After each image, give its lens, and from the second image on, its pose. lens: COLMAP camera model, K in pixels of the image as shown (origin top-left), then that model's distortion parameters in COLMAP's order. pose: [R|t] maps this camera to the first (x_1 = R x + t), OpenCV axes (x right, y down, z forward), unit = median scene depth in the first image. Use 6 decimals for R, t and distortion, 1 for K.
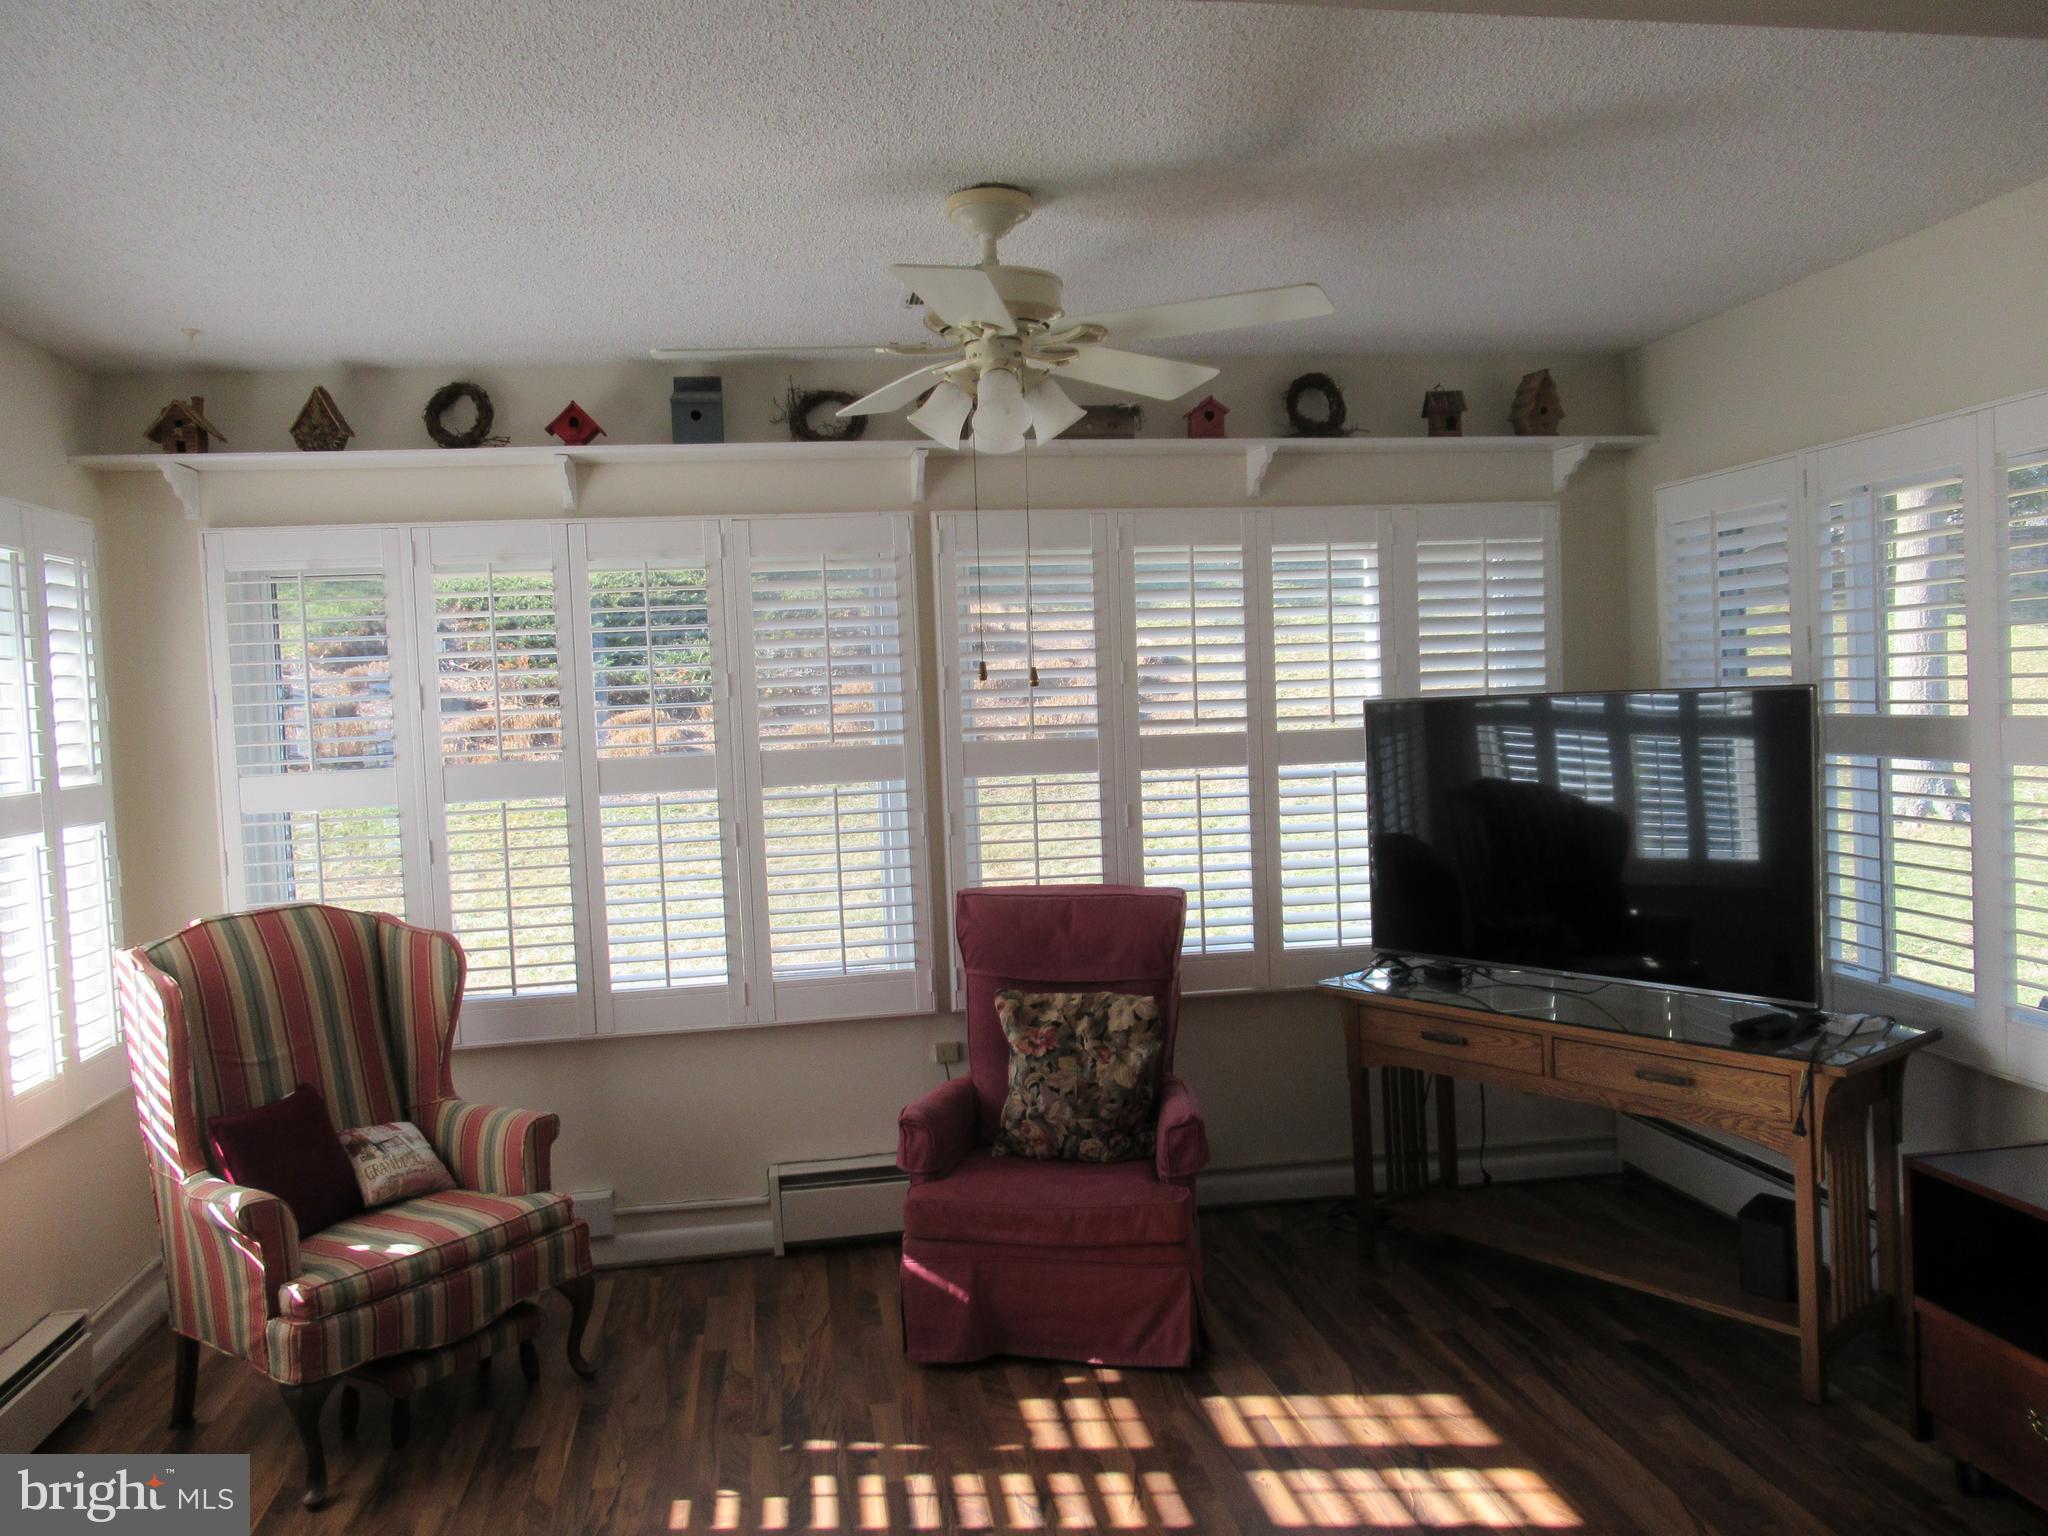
lens RADIAL K [[1496.9, 0, 1019.9], [0, 1496.9, 772.2], [0, 0, 1]] dist [-0.033224, 0.004065]
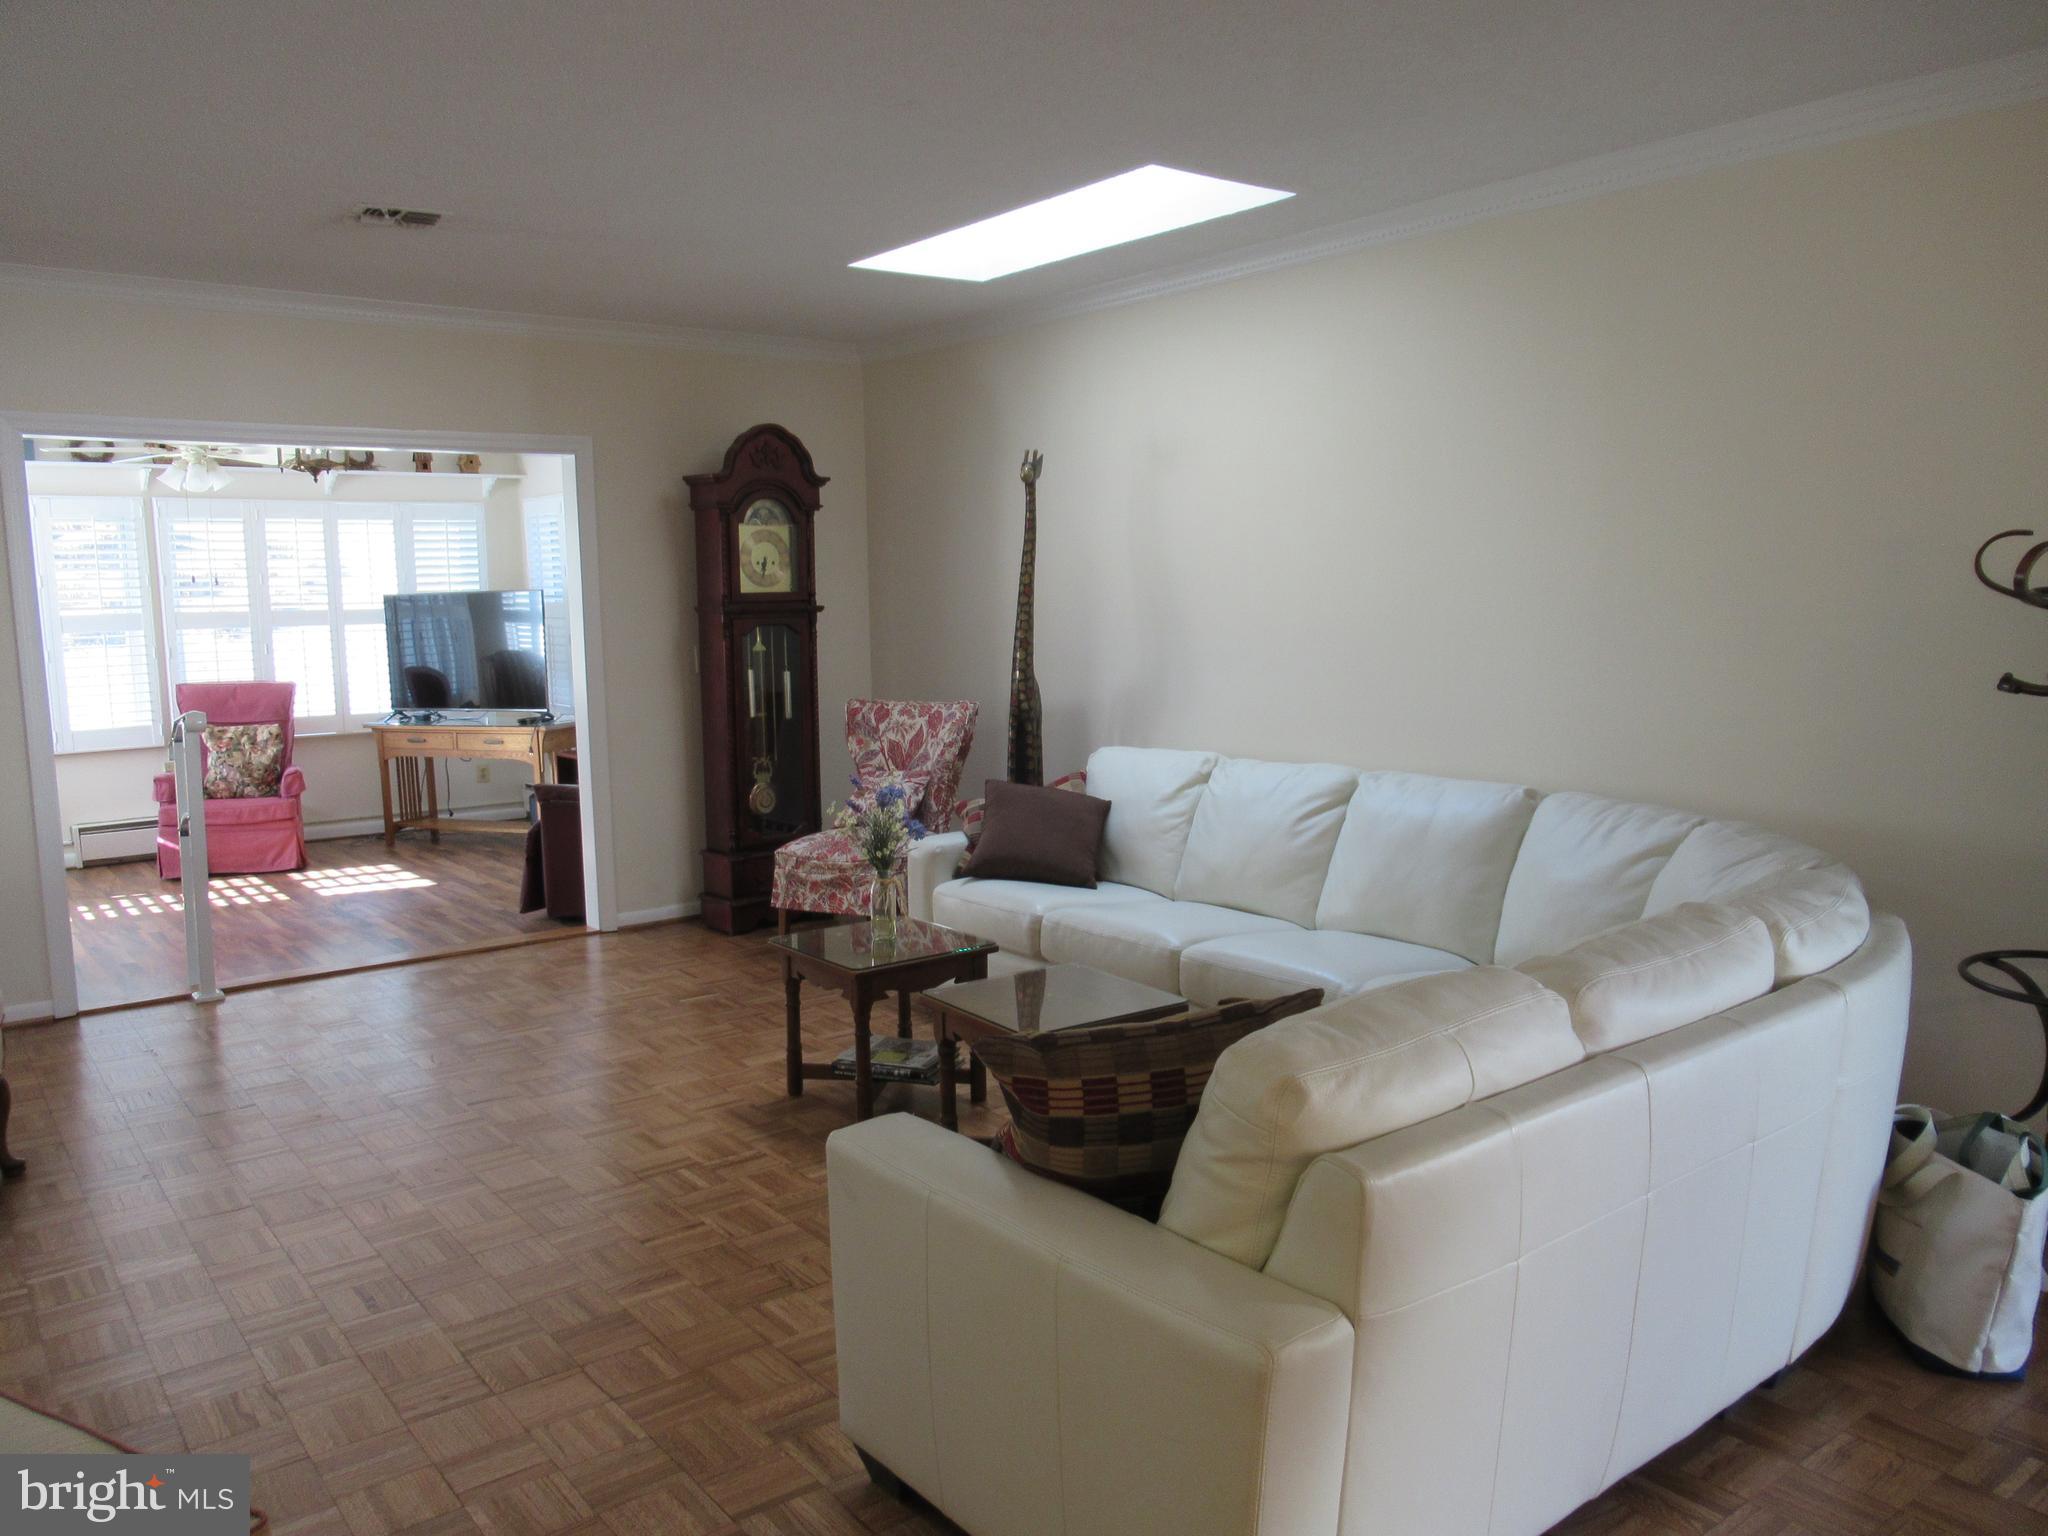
lens RADIAL K [[1496.9, 0, 1019.9], [0, 1496.9, 772.2], [0, 0, 1]] dist [-0.033224, 0.004065]
pose [[0.872341, -0.038382, 0.487389, -0.026466], [0.009830, 0.998089, 0.061006, 0.088387], [-0.488799, -0.048427, 0.871051, -1.374261]]
